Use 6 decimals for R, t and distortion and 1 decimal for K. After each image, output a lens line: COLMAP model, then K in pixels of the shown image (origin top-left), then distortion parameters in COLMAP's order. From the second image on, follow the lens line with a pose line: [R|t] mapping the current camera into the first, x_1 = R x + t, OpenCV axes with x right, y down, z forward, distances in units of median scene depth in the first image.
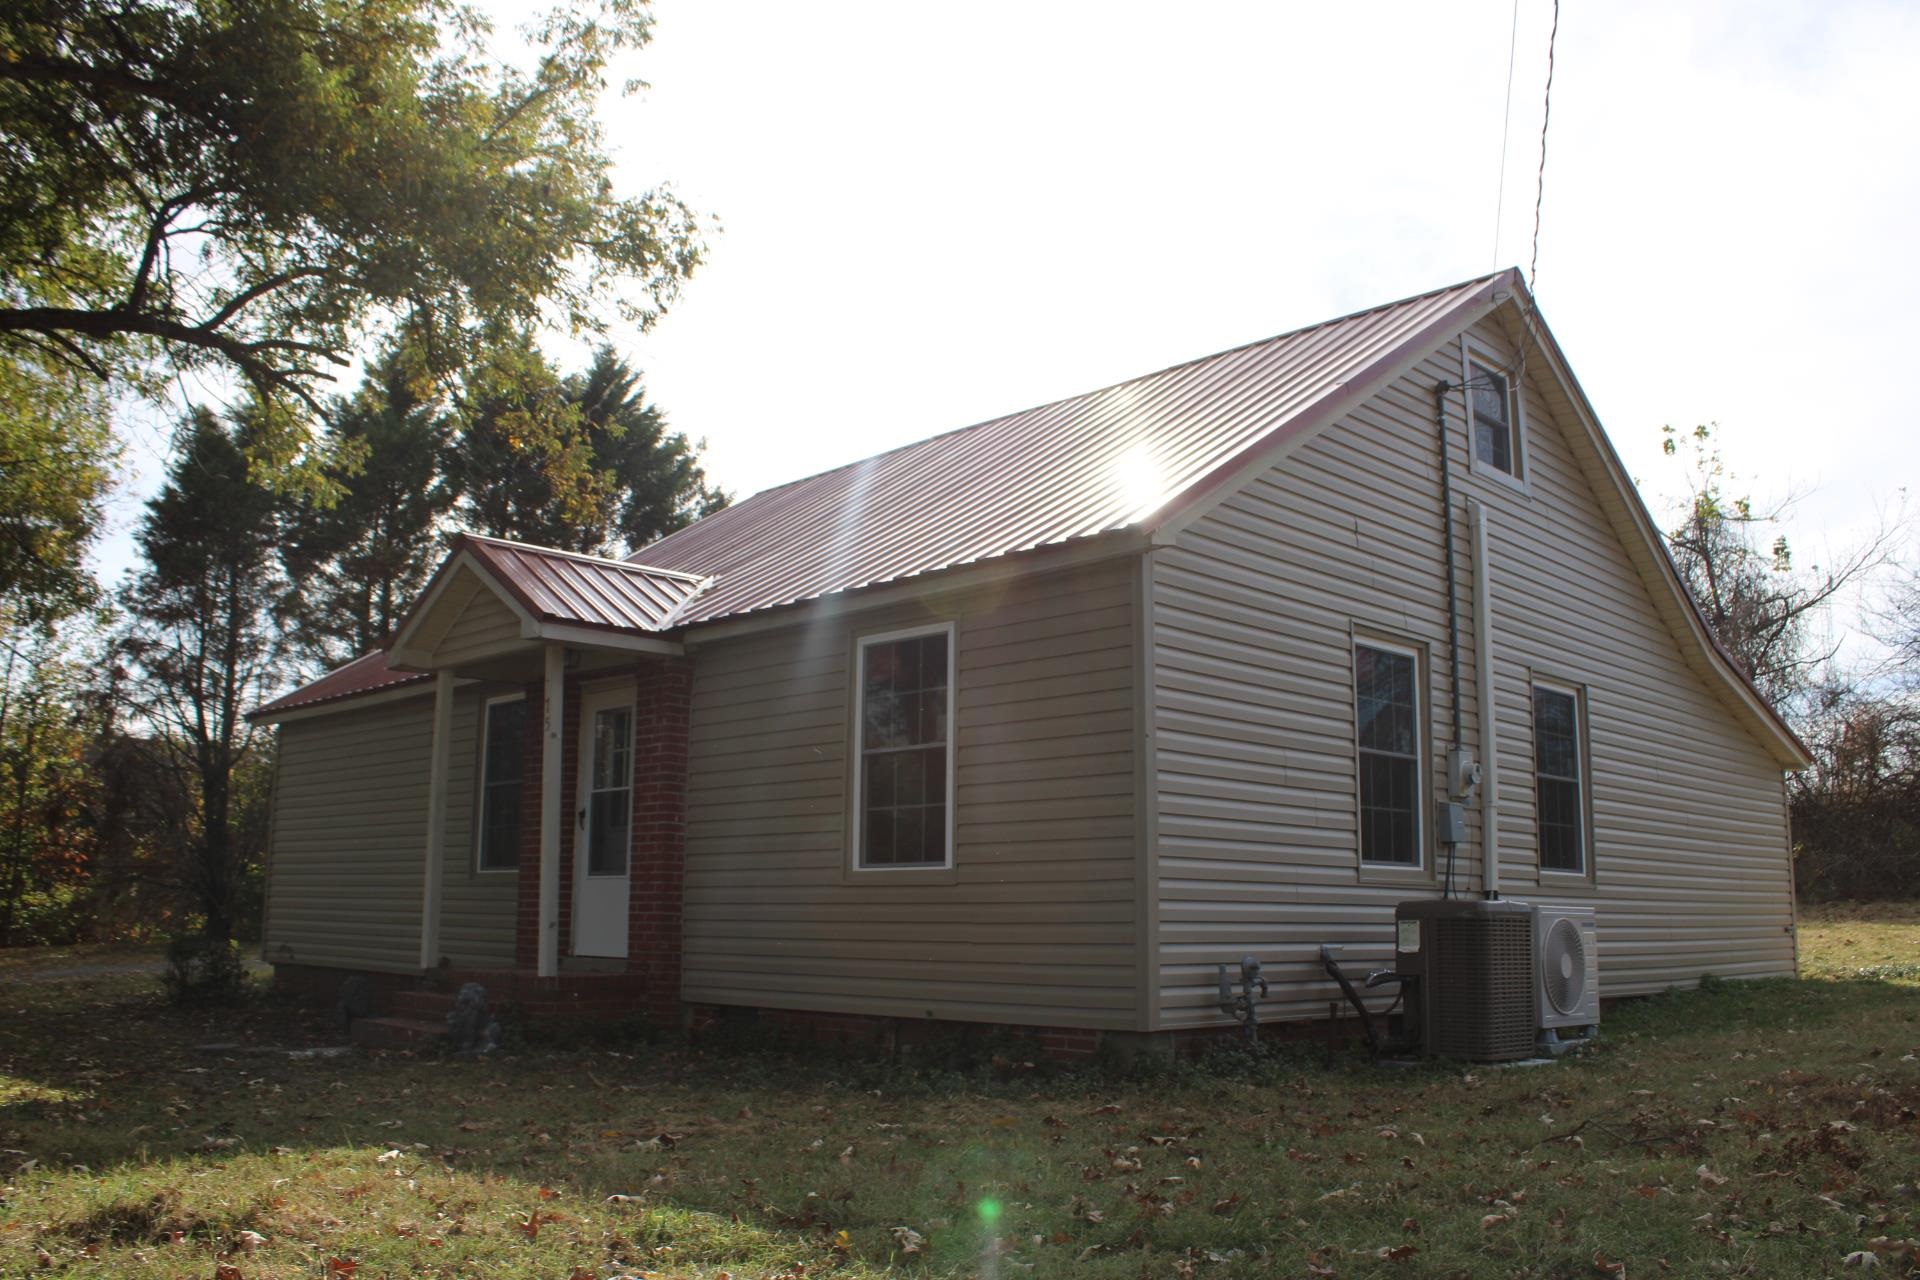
lens RADIAL K [[1623.1, 0, 960.0], [0, 1623.1, 640.0], [0, 0, 1]] dist [-0.149979, 0.141542]
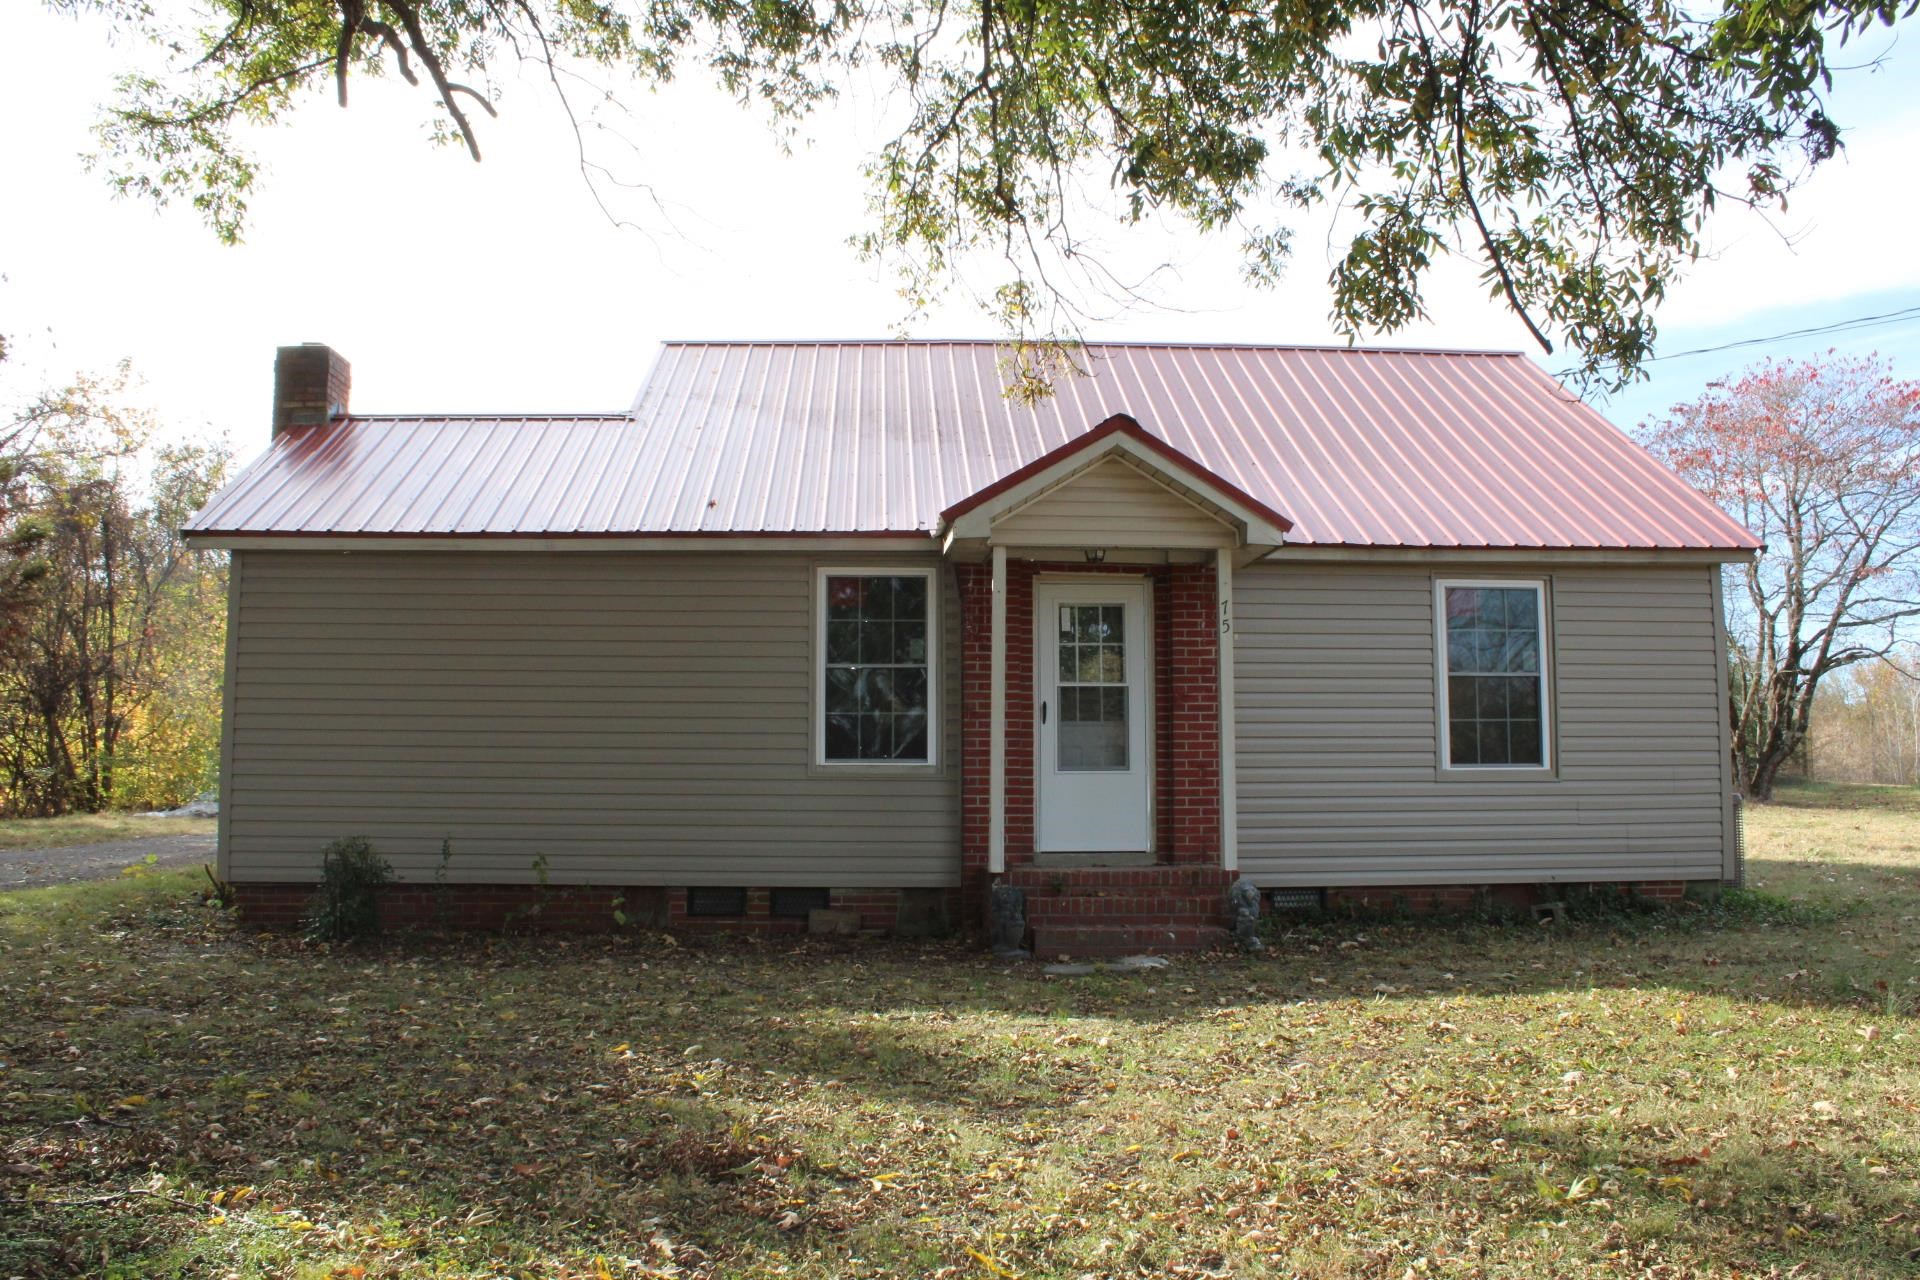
lens RADIAL K [[1623.1, 0, 960.0], [0, 1623.1, 640.0], [0, 0, 1]] dist [-0.149979, 0.141542]
pose [[0.685731, 0.076552, 0.723818, -1.033238], [-0.120189, 0.992711, 0.008874, 0.065560], [-0.717863, -0.093080, 0.689934, 0.361737]]
